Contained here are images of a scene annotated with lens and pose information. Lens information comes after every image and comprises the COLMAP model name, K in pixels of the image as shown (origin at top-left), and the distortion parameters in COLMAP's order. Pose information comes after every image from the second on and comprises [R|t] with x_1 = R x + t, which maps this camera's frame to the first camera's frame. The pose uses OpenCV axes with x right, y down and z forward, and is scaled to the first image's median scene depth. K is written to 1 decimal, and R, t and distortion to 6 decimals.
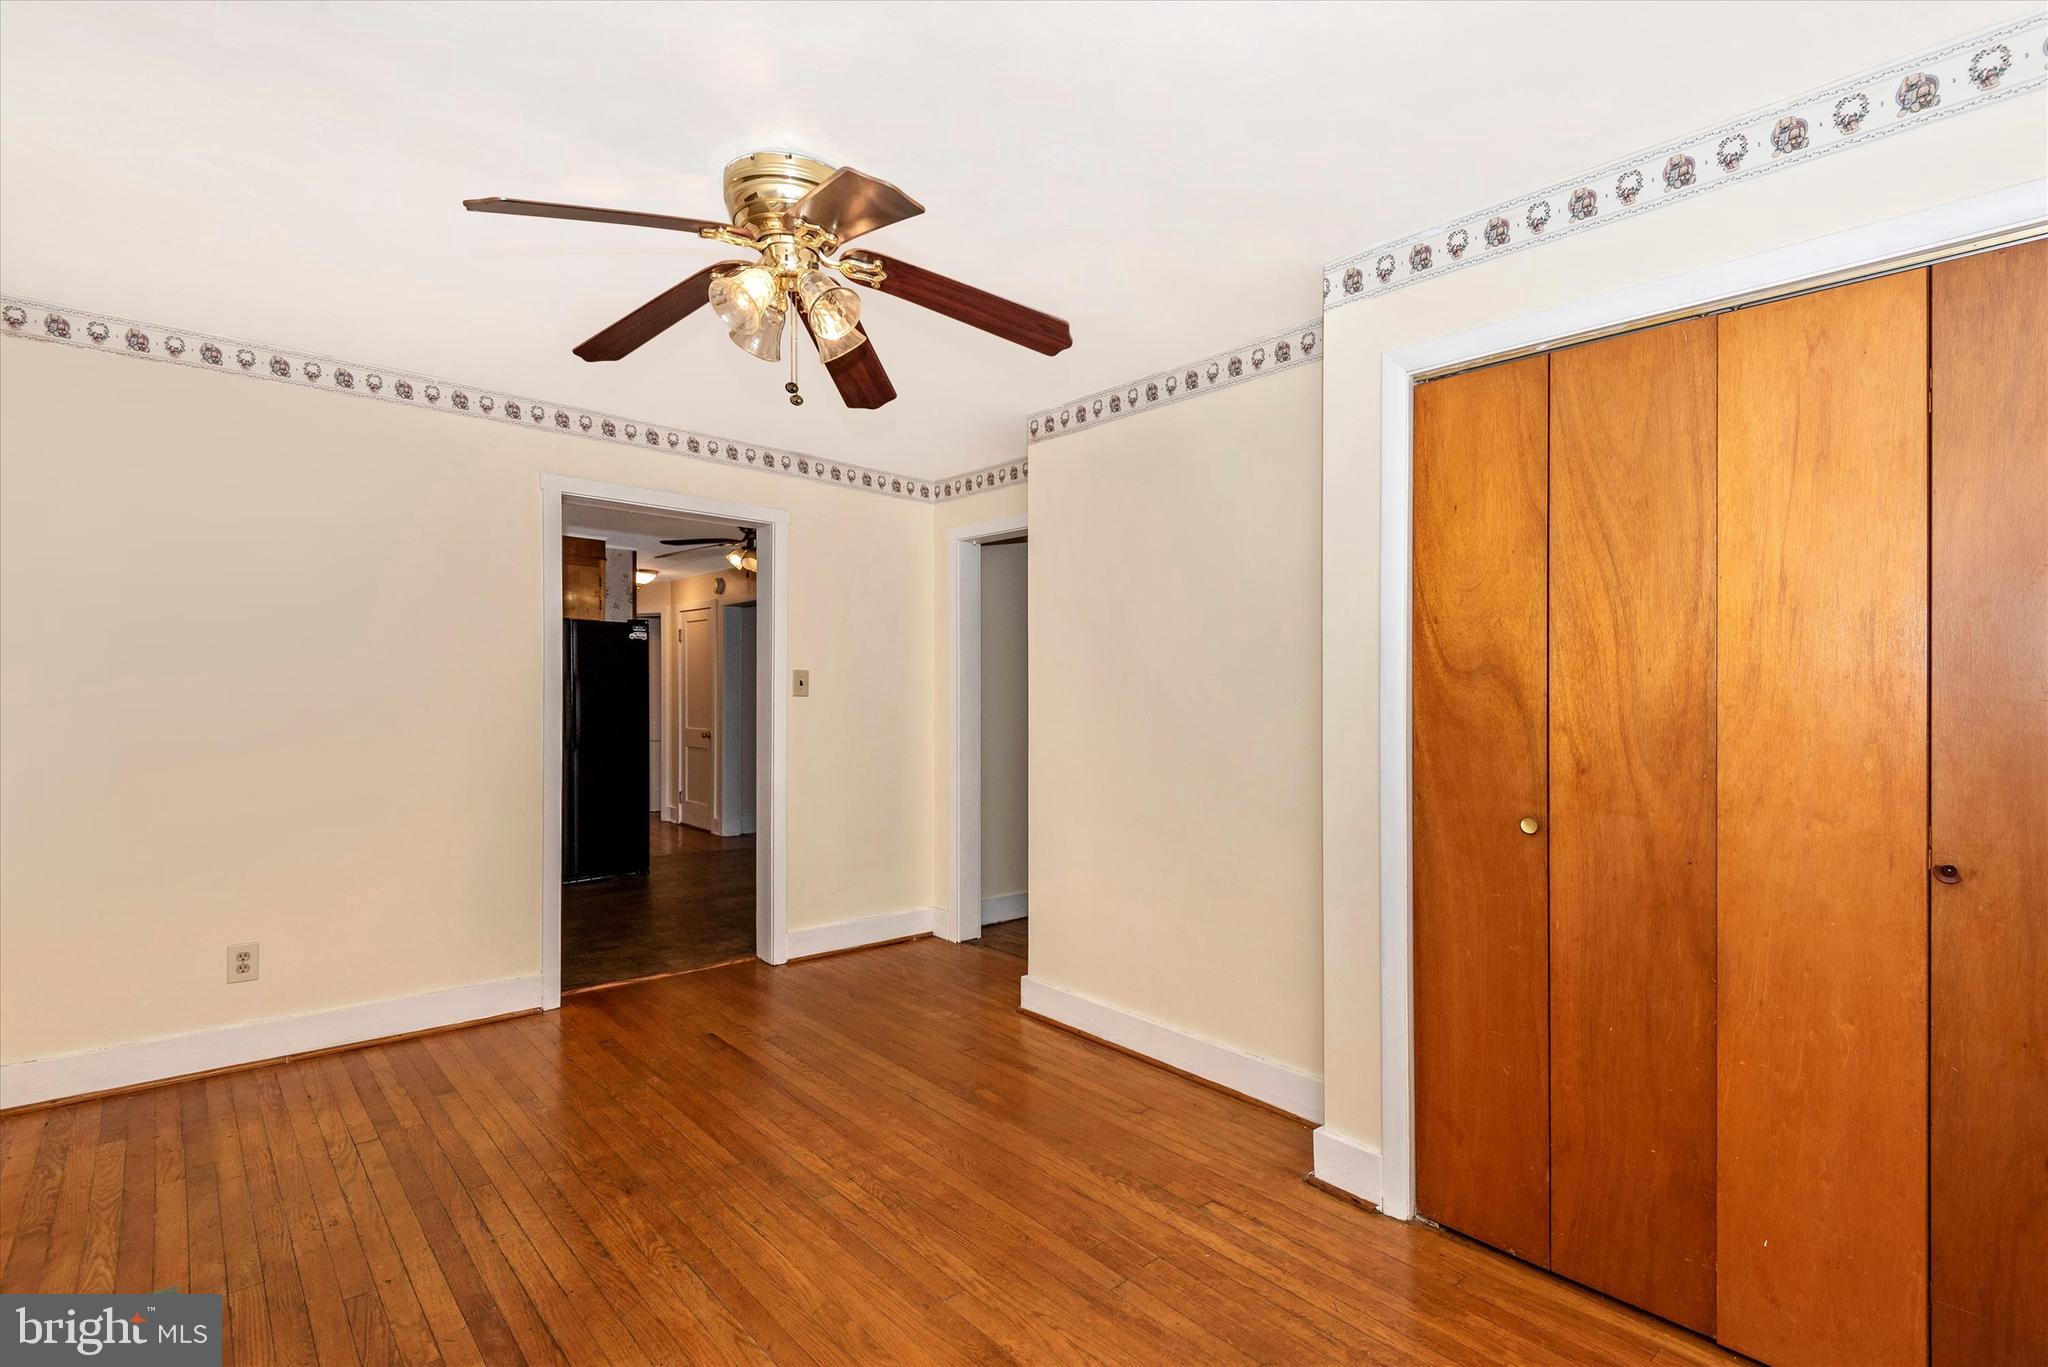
lens RADIAL K [[975.9, 0, 1024.0], [0, 975.9, 683.5], [0, 0, 1]] dist [0.067657, -0.029637]
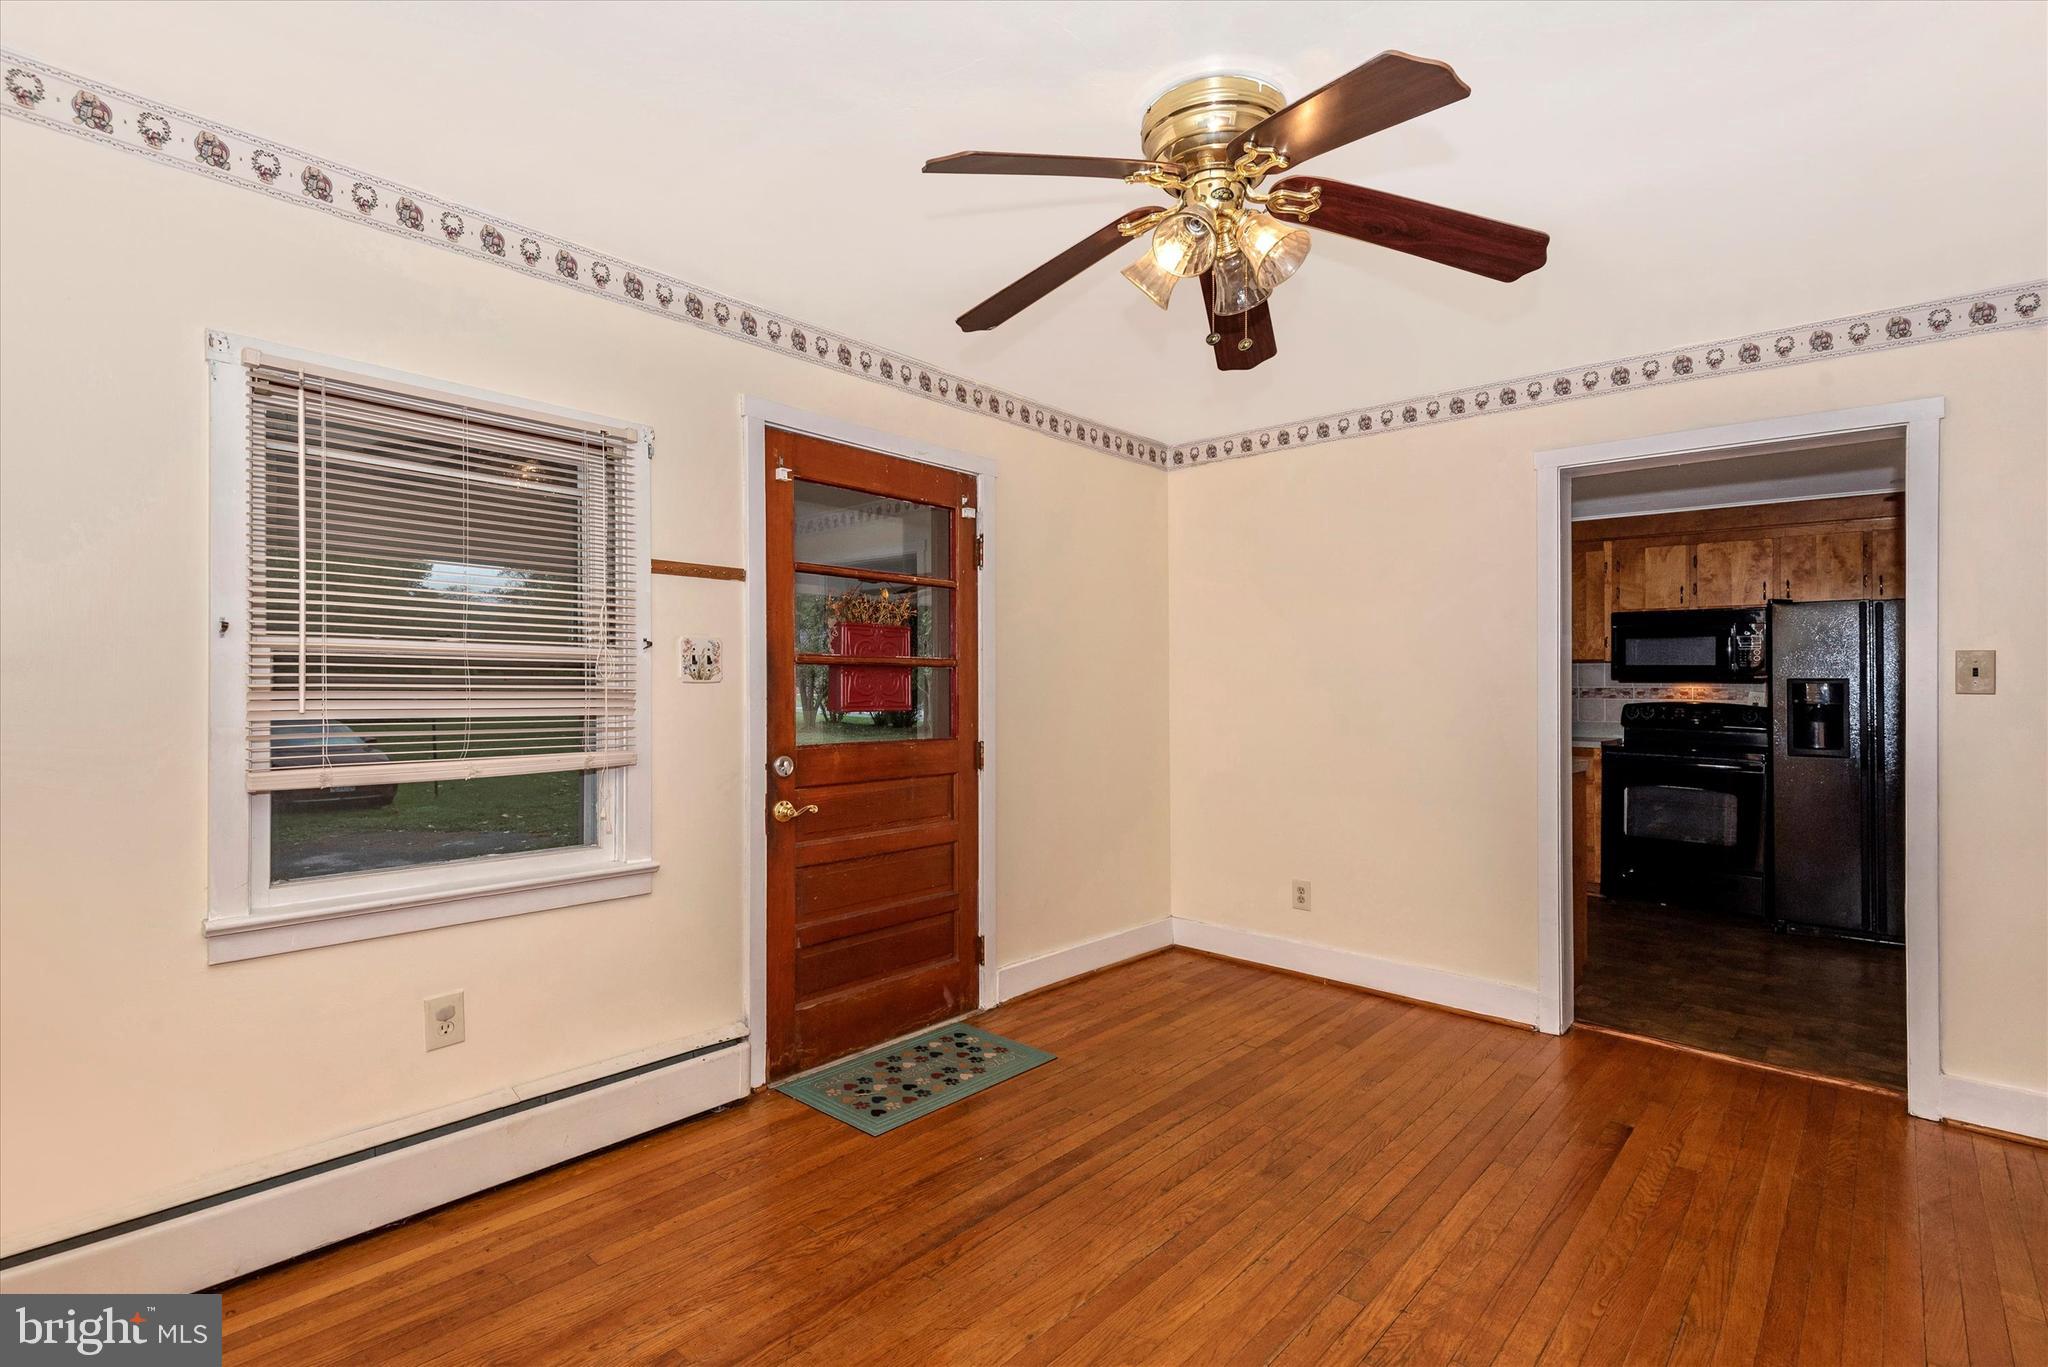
lens RADIAL K [[956.1, 0, 1019.4], [0, 956.1, 698.4], [0, 0, 1]] dist [0.041776, -0.020973]
pose [[0.125957, 0.001390, -0.992035, 0.440314], [0.002674, 0.999995, 0.001741, 0.019063], [0.992032, -0.002872, 0.125953, 0.505046]]
